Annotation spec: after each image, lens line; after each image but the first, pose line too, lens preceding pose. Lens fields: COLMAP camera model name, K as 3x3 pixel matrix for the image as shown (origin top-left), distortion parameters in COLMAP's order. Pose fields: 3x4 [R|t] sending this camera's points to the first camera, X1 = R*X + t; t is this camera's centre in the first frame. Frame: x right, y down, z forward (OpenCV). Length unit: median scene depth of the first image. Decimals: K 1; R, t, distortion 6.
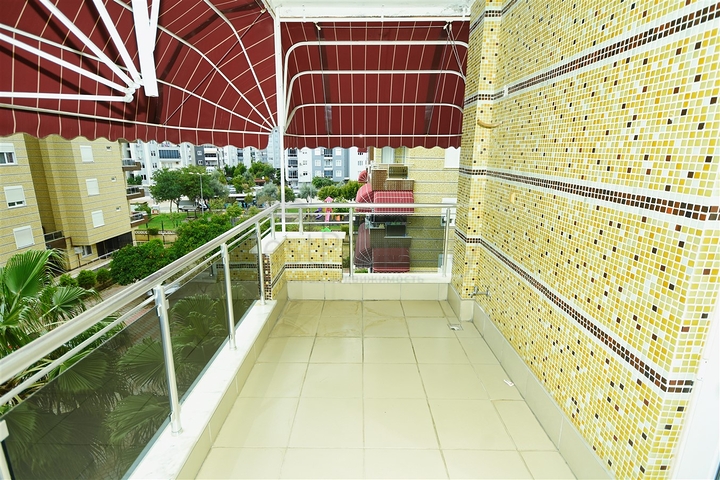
lens RADIAL K [[372.4, 0, 360.0], [0, 372.4, 240.0], [0, 0, 1]] dist [0.014381, -0.000920]
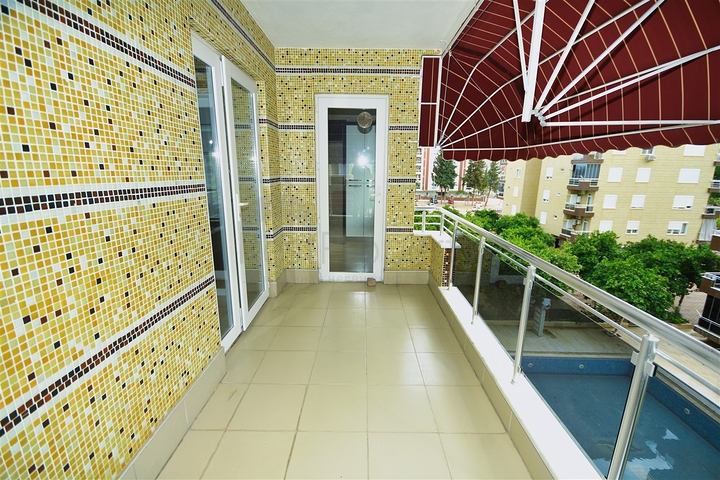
lens RADIAL K [[321.1, 0, 360.0], [0, 321.1, 240.0], [0, 0, 1]] dist [-0.002224, -0.000168]
pose [[-0.999588, -0.028305, 0.004662, 0.040876], [-0.023490, 0.900920, 0.433349, -0.382309], [-0.016466, 0.433061, -0.901214, 1.745901]]
